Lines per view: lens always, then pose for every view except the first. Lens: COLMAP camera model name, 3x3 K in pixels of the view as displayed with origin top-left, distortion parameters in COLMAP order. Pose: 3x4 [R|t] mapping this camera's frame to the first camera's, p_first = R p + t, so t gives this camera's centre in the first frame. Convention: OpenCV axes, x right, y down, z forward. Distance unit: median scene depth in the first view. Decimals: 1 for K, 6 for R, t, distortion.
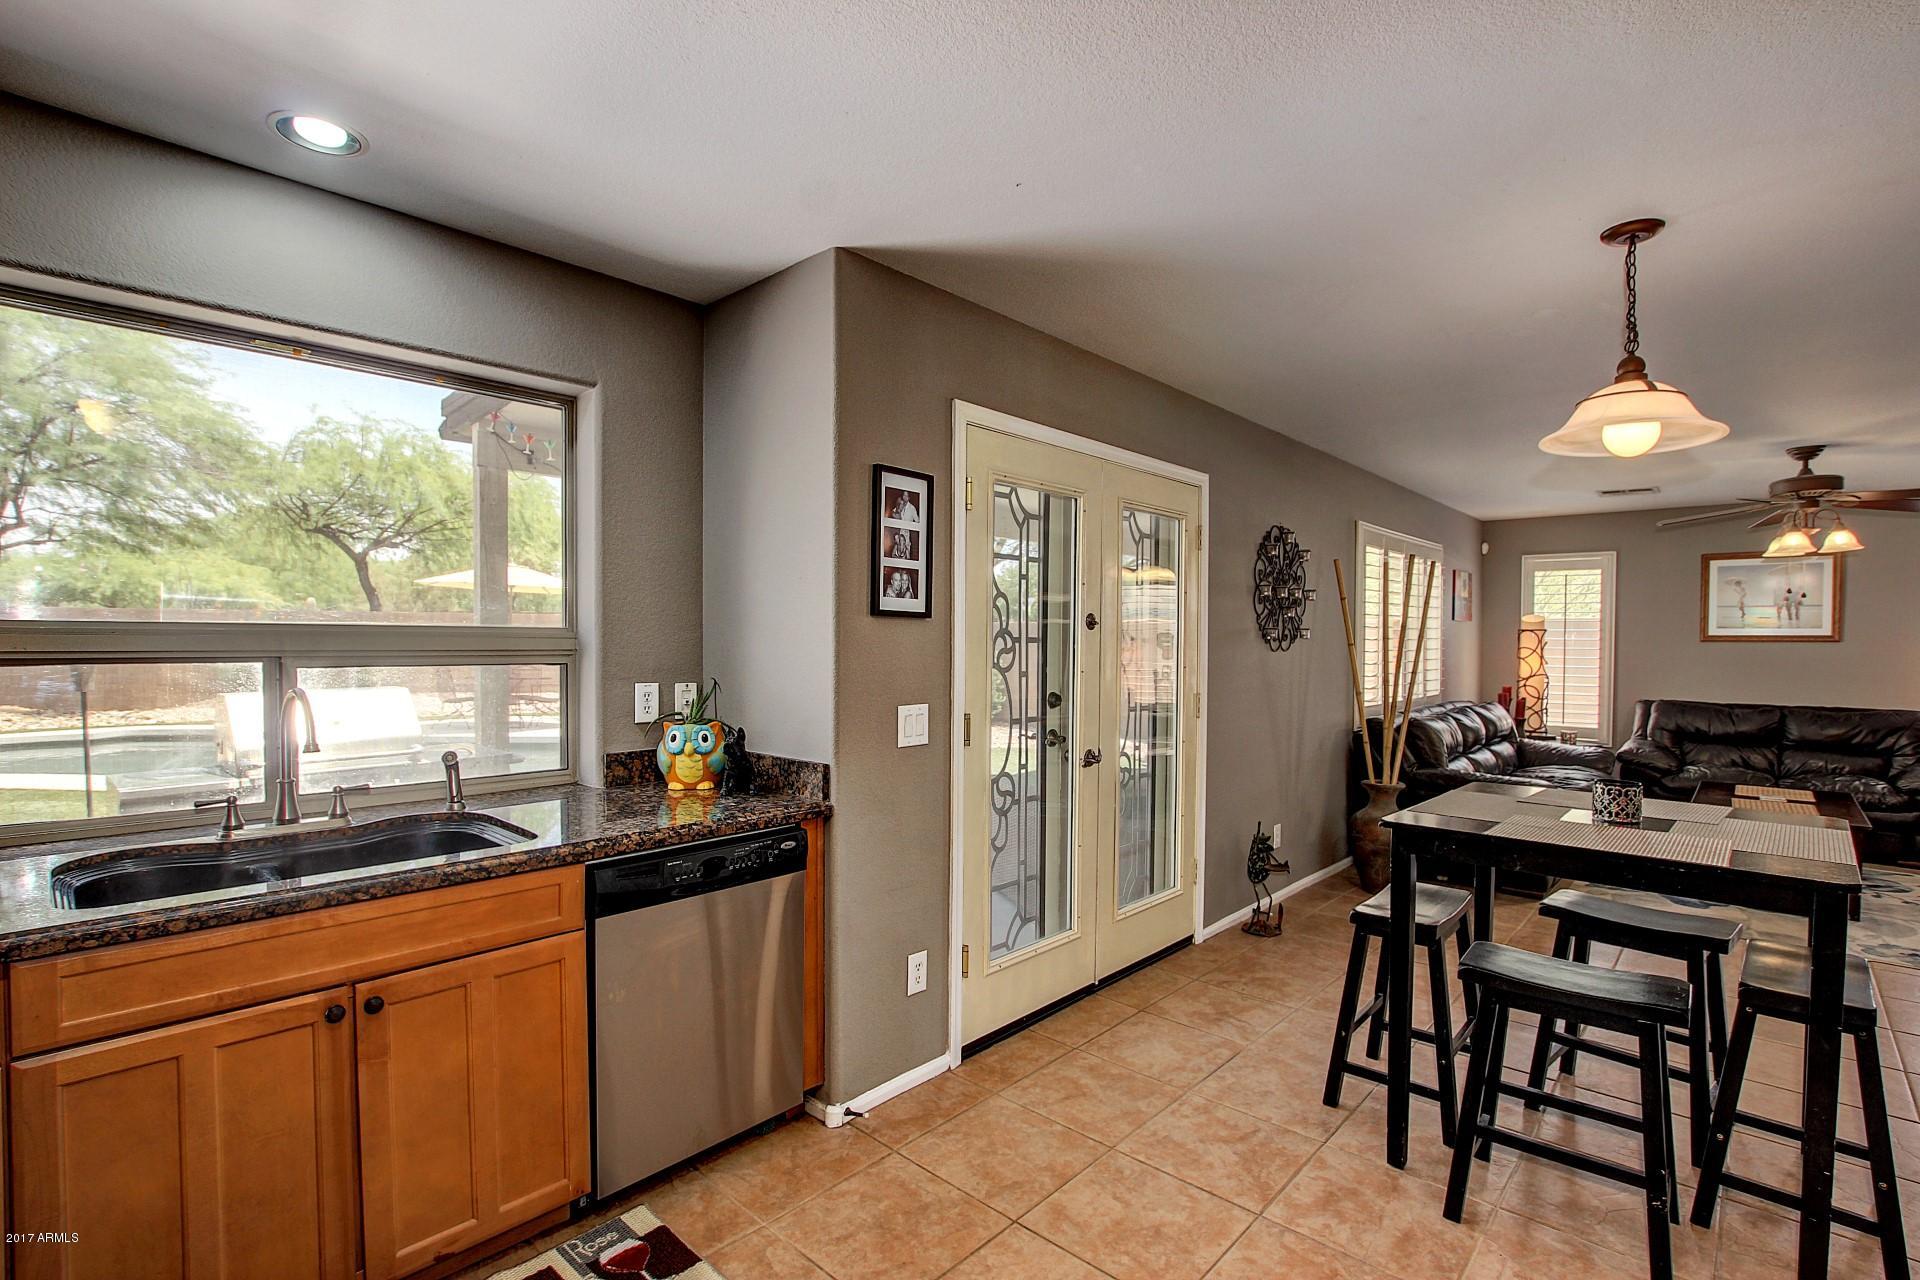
lens RADIAL K [[891.4, 0, 948.7], [0, 891.4, 660.1], [0, 0, 1]] dist [-0.038286, 0.006583]
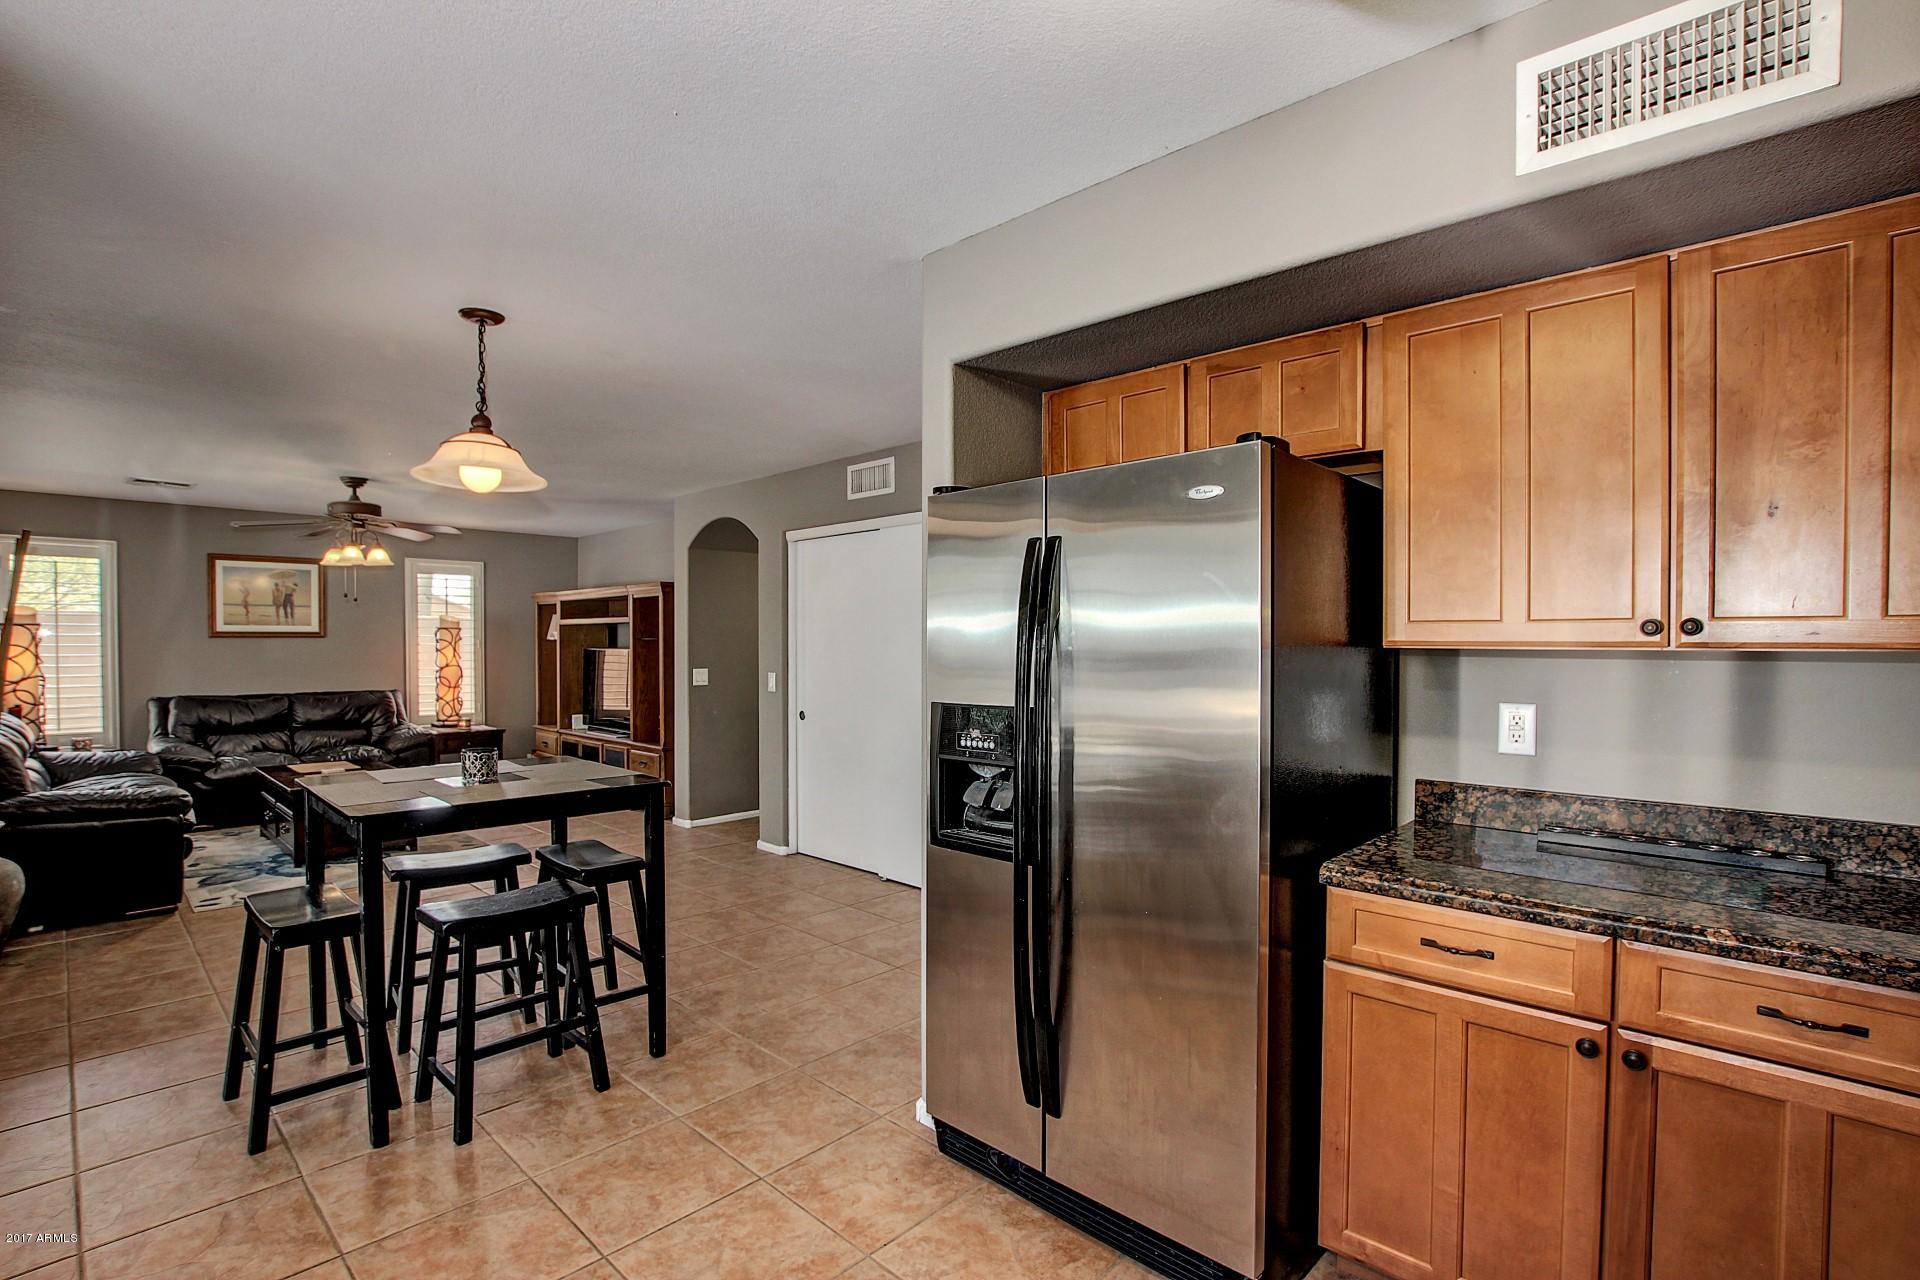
lens RADIAL K [[891.4, 0, 962.4], [0, 891.4, 658.7], [0, 0, 1]] dist [-0.038286, 0.006583]
pose [[0.002666, -0.026131, 0.999655, -0.187013], [0.021435, 0.999430, 0.026068, -0.003767], [-0.999767, 0.021358, 0.003225, 0.109516]]
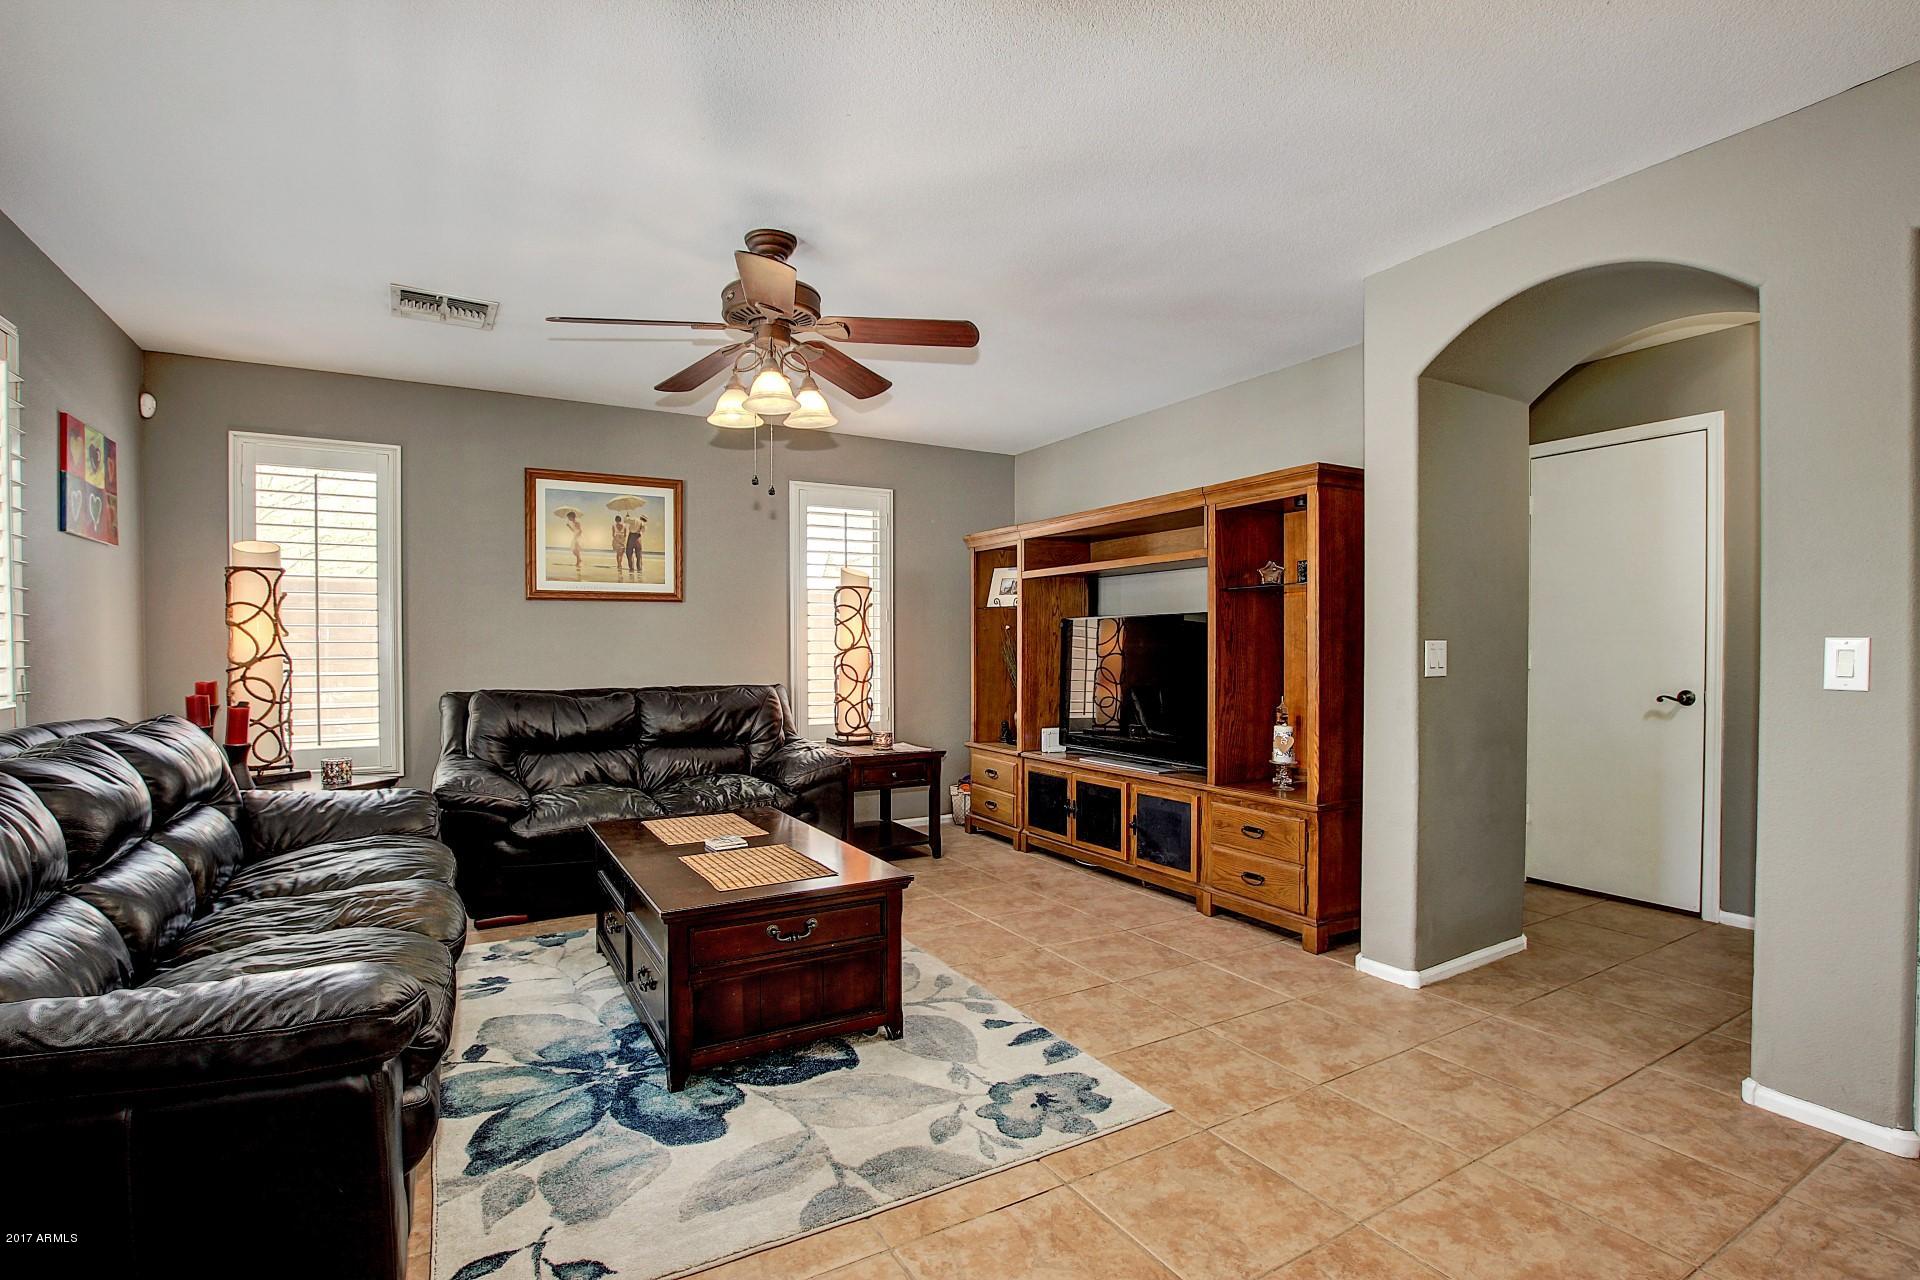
lens RADIAL K [[891.4, 0, 961.4], [0, 891.4, 658.0], [0, 0, 1]] dist [-0.038286, 0.006583]
pose [[0.280432, -0.021177, 0.959640, 0.343666], [0.027102, 0.999533, 0.014137, 0.025296], [-0.959491, 0.022044, 0.280875, 0.545808]]
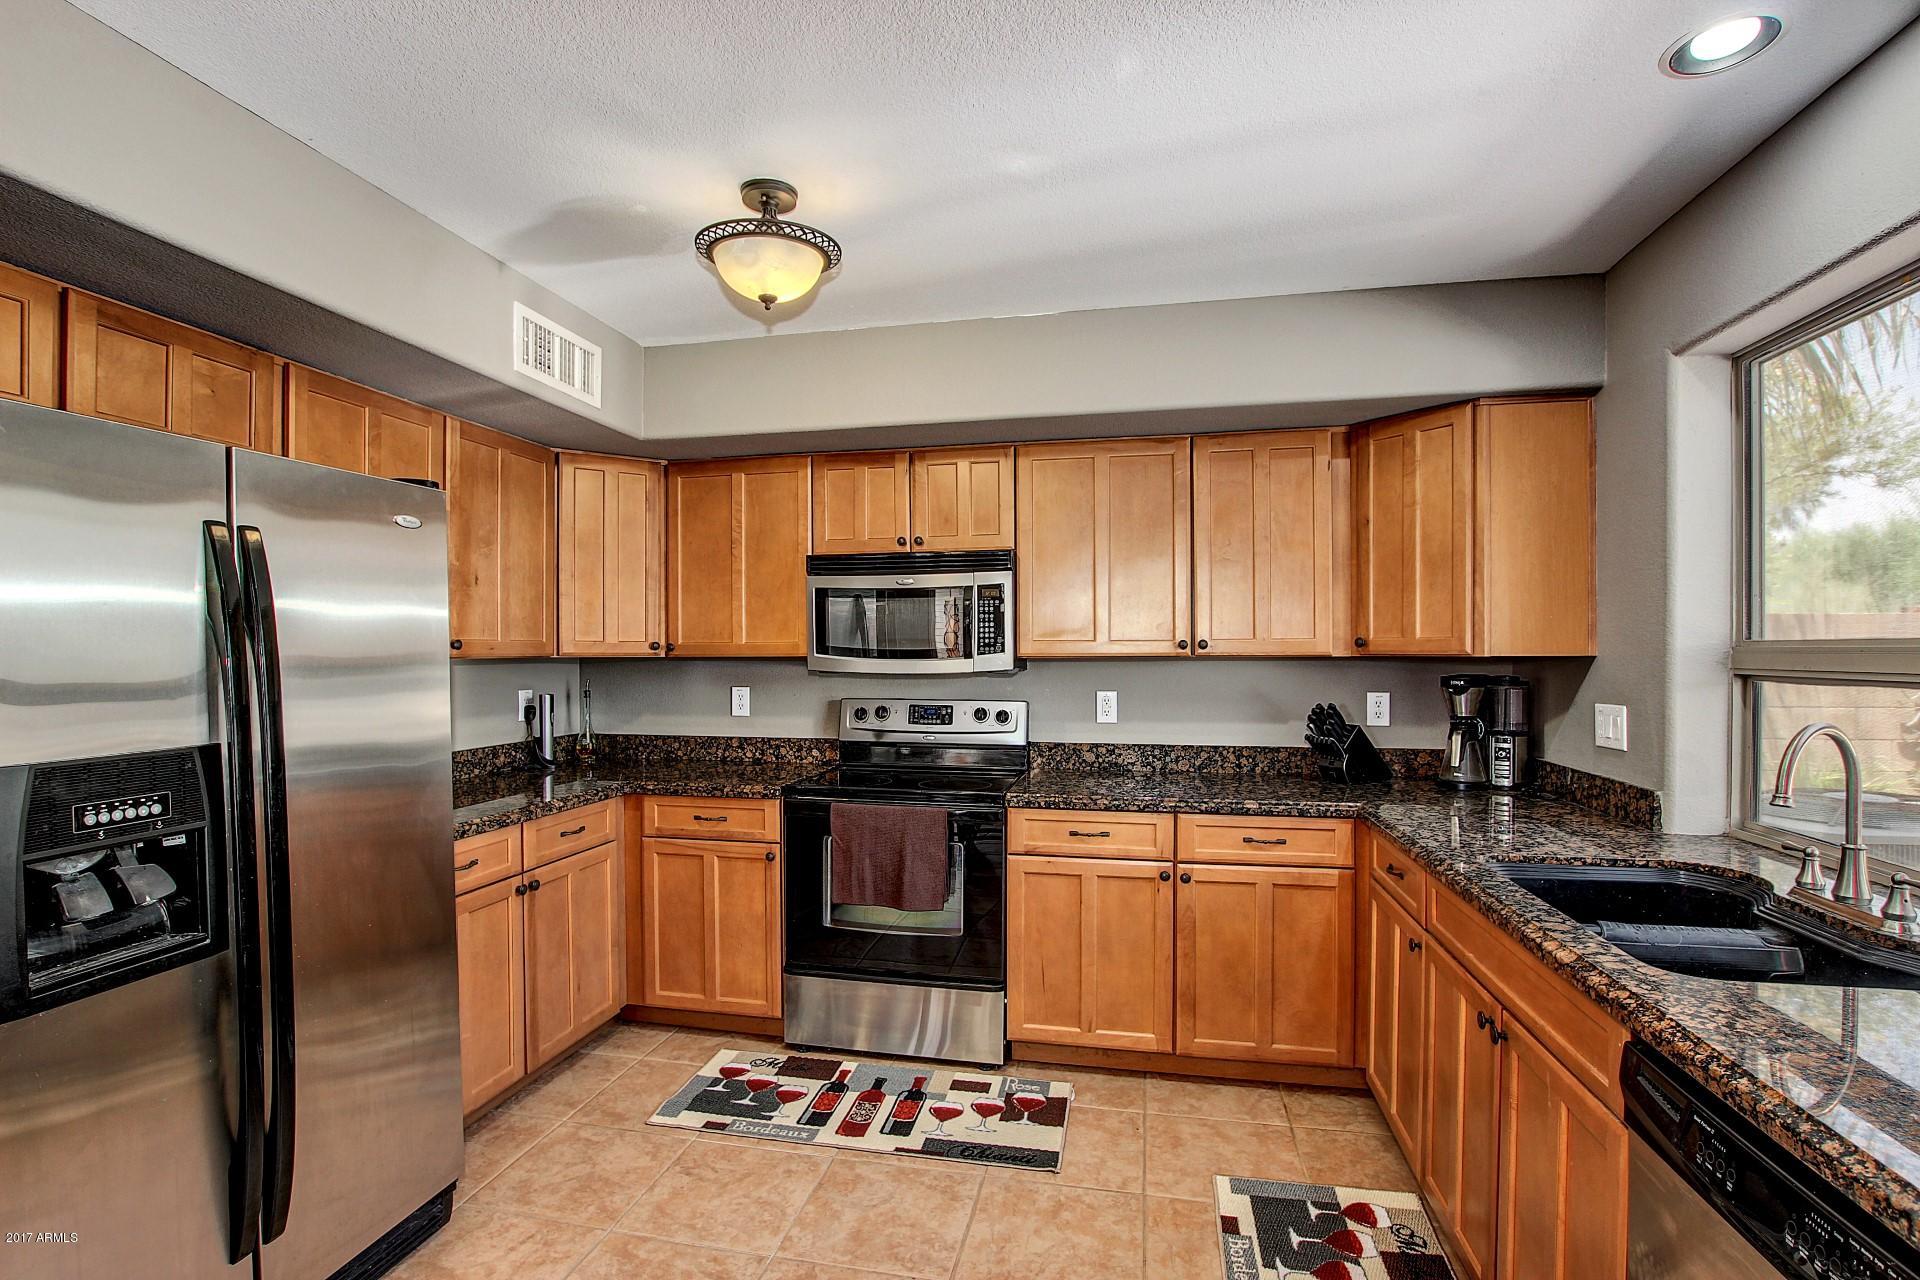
lens RADIAL K [[891.4, 0, 960.0], [0, 891.4, 657.8], [0, 0, 1]] dist [-0.038286, 0.006583]
pose [[-0.857626, -0.000680, -0.514273, 0.099190], [-0.015110, 0.999601, 0.023877, -0.009666], [0.514052, 0.028248, -0.857294, 0.413001]]
